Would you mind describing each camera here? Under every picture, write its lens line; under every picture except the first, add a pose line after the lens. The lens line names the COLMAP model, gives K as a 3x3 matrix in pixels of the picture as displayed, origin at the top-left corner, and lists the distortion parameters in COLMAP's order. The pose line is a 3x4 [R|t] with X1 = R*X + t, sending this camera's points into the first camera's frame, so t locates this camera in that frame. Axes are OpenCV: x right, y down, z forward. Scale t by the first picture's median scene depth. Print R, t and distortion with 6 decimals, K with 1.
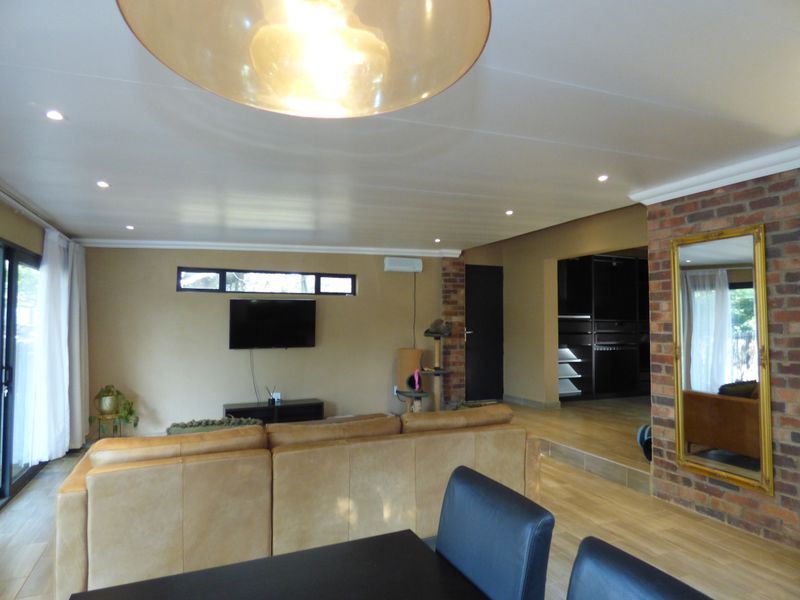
lens RADIAL K [[491.7, 0, 400.0], [0, 491.7, 300.0], [0, 0, 1]] dist [-0.005092, -0.001979]
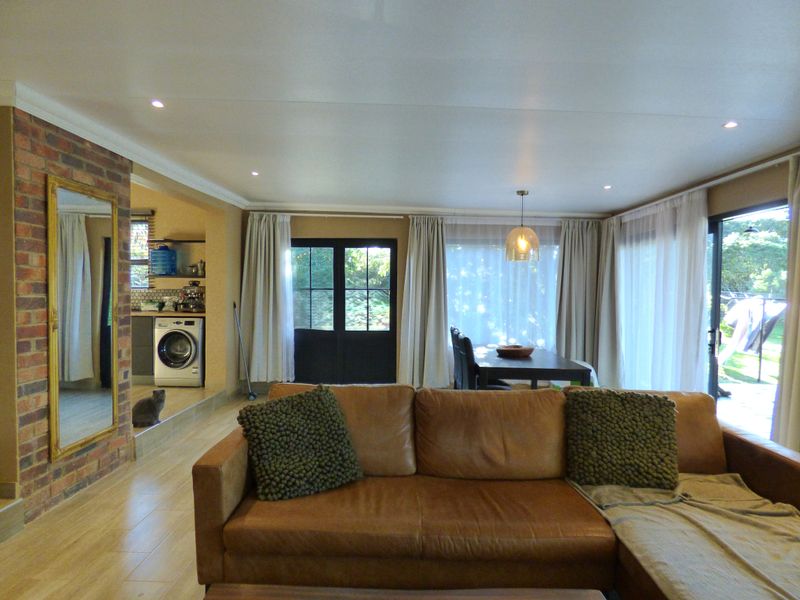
lens RADIAL K [[491.7, 0, 400.0], [0, 491.7, 300.0], [0, 0, 1]] dist [-0.005092, -0.001979]
pose [[-0.909799, -0.022084, 0.414460, -0.159789], [-0.030207, 0.999458, -0.013055, 0.039162], [-0.413948, -0.024397, -0.909974, 0.860027]]
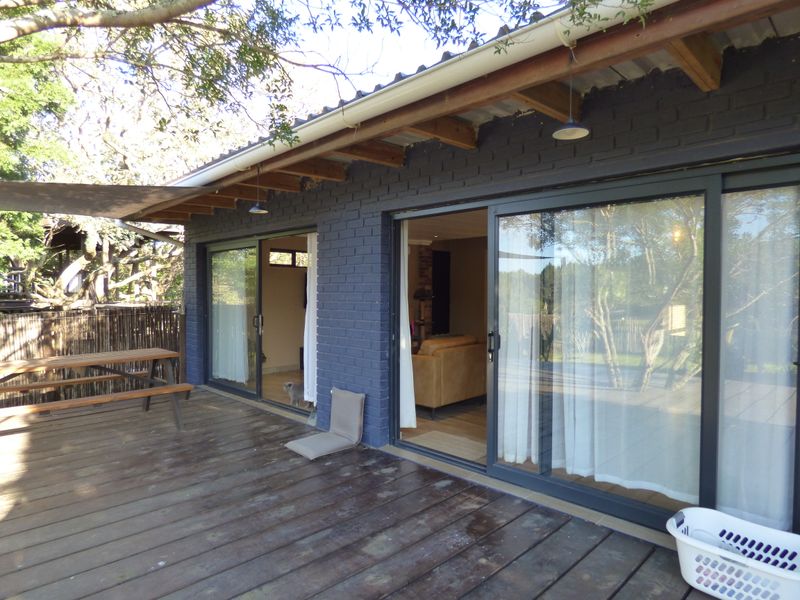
lens RADIAL K [[491.7, 0, 400.0], [0, 491.7, 300.0], [0, 0, 1]] dist [-0.005092, -0.001979]
pose [[0.927472, -0.005252, 0.373855, -0.569039], [-0.017866, 0.998137, 0.058344, -0.009425], [-0.373464, -0.060792, 0.925650, -0.370142]]
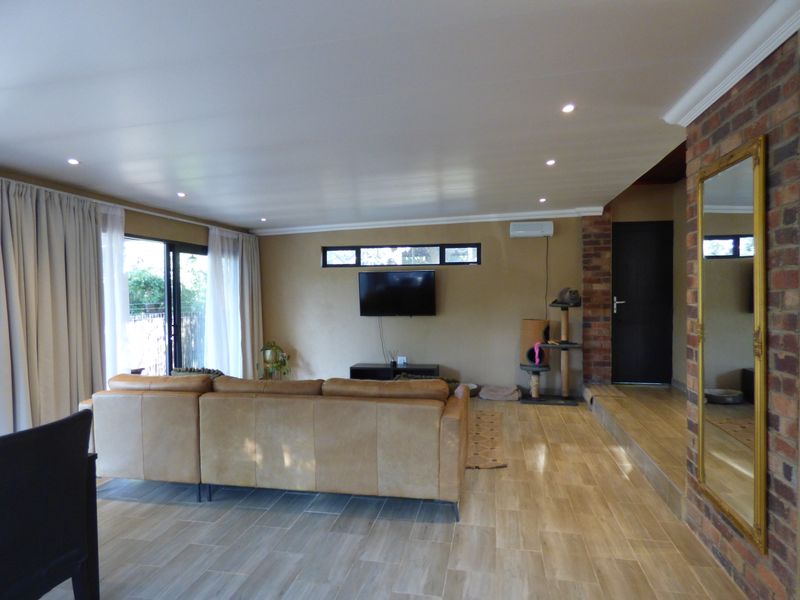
lens RADIAL K [[491.7, 0, 400.0], [0, 491.7, 300.0], [0, 0, 1]] dist [-0.005092, -0.001979]
pose [[0.824982, 0.001645, -0.565157, 0.349499], [0.034423, 0.997993, 0.053154, 0.004045], [0.564110, -0.063305, 0.823269, 0.098586]]
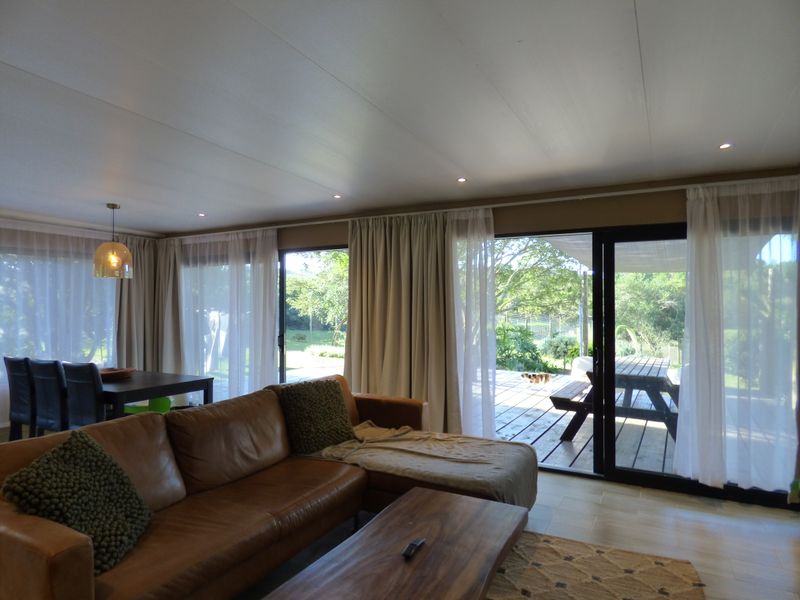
lens RADIAL K [[486.7, 0, 400.0], [0, 486.7, 300.0], [0, 0, 1]] dist [-0.019287, 0.000157]
pose [[-0.796361, 0.000520, -0.604821, 0.085553], [0.030594, 0.998754, -0.039423, 0.036985], [0.604047, -0.049899, -0.795385, 0.912301]]
